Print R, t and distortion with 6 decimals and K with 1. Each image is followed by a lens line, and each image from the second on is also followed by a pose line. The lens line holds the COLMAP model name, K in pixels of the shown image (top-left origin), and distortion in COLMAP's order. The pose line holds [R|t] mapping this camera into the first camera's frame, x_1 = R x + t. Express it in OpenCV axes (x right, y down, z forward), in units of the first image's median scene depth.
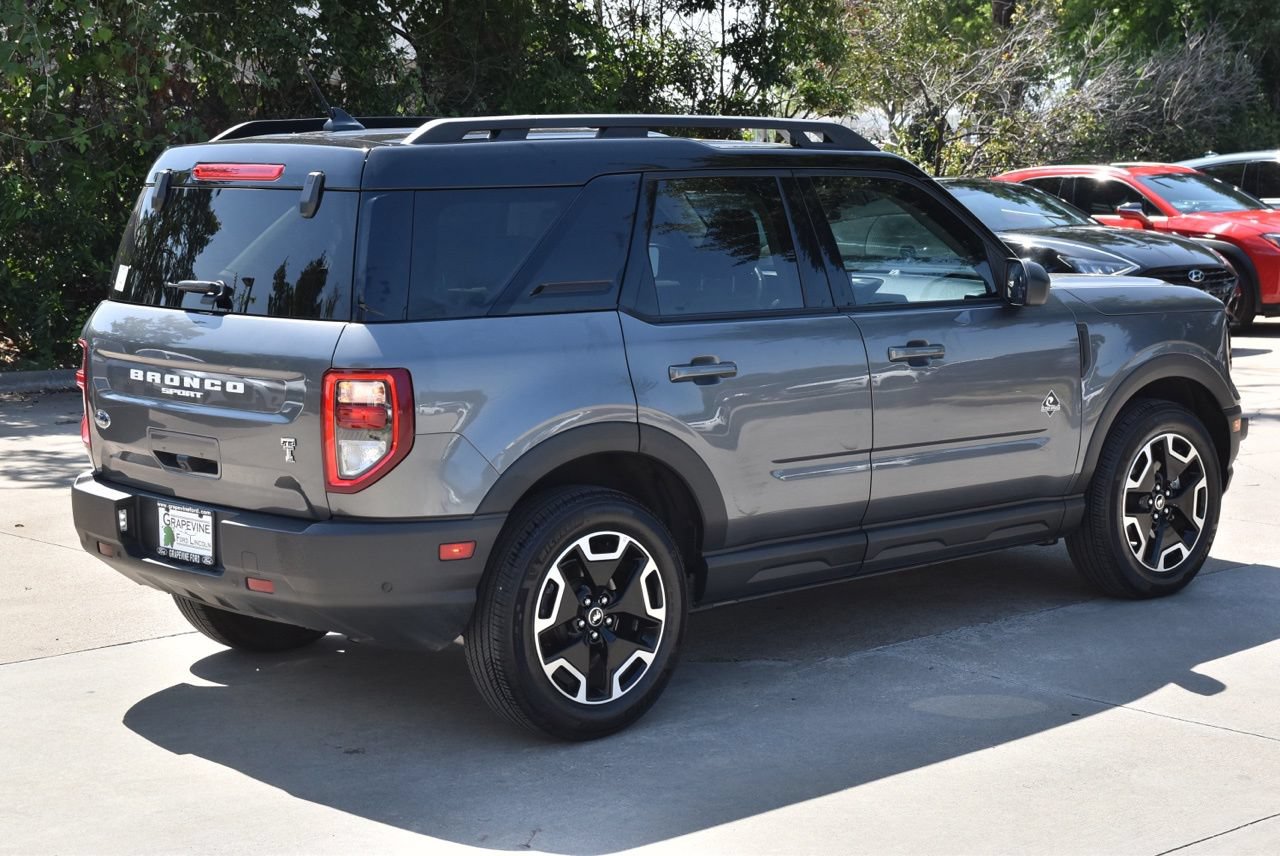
lens RADIAL K [[2284.3, 0, 640.0], [0, 2284.3, 428.0], [0, 0, 1]] dist [0.194101, -0.039046]
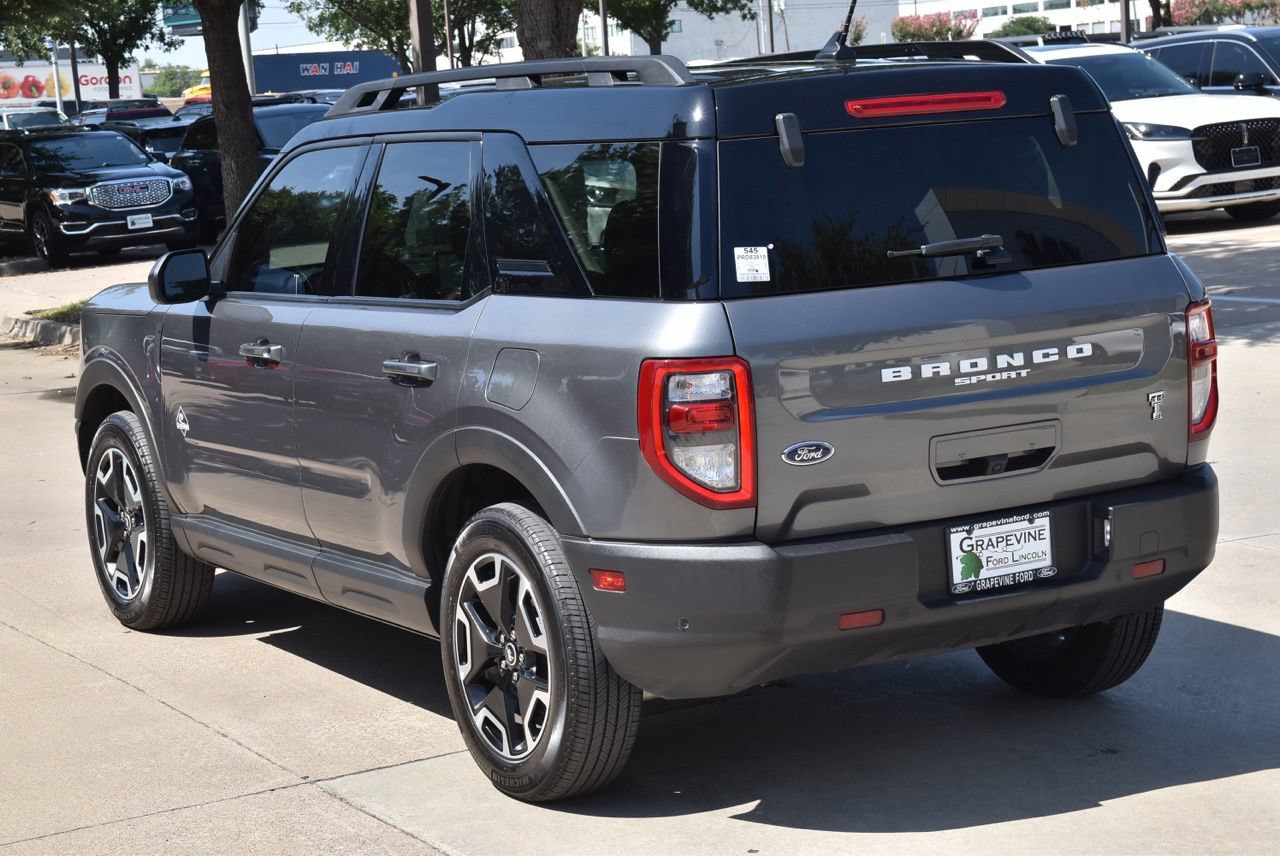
lens RADIAL K [[2397.6, 0, 640.0], [0, 2397.6, 428.0], [0, 0, 1]] dist [0.213236, 0.128077]
pose [[0.213069, -0.122550, 0.969321, -1.030885], [0.175349, 0.980790, 0.085456, -0.090311], [-0.961173, 0.151762, 0.230465, 0.919806]]
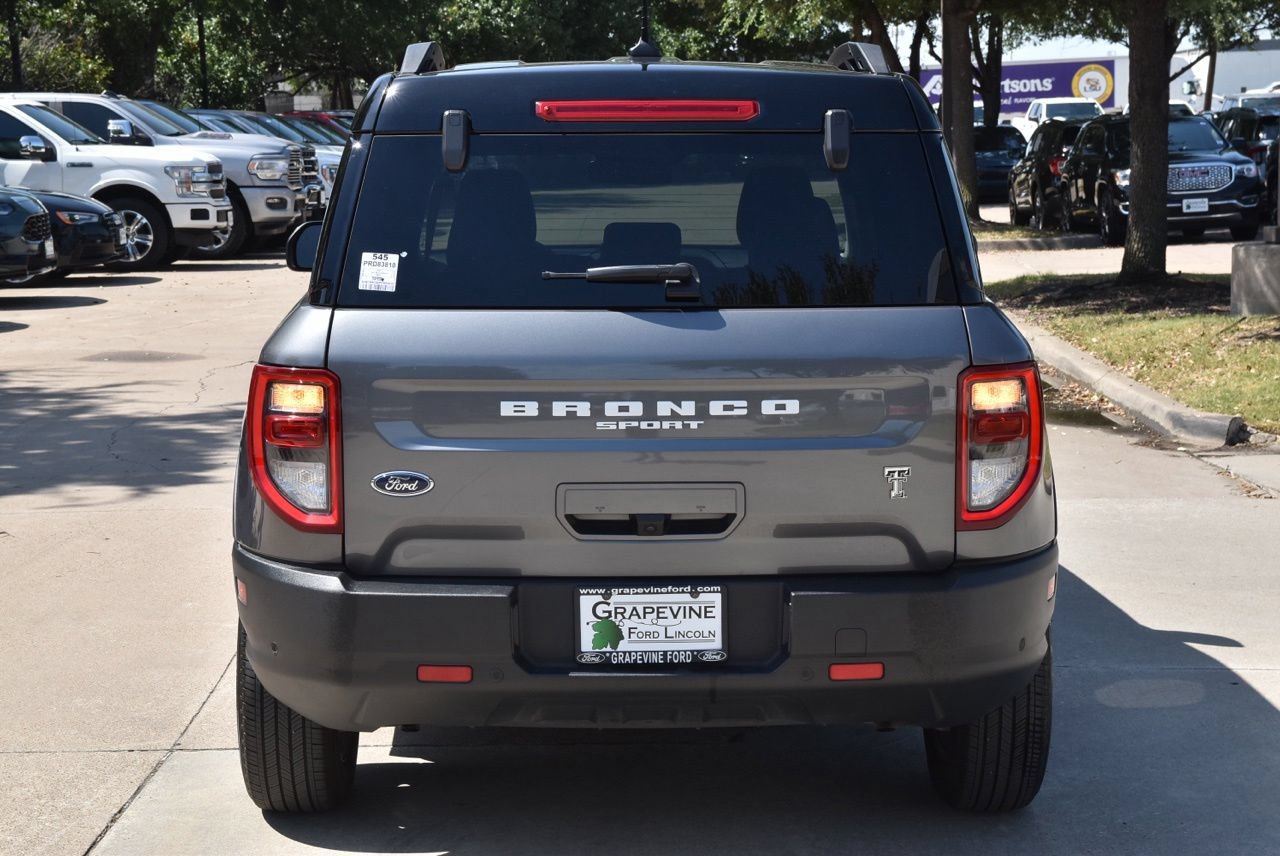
lens RADIAL K [[2397.6, 0, 640.0], [0, 2397.6, 428.0], [0, 0, 1]] dist [0.213236, 0.128077]
pose [[0.660894, -0.085287, 0.745617, -0.739944], [0.088440, 0.995450, 0.035473, -0.040305], [-0.745250, 0.042499, 0.665429, 0.511533]]
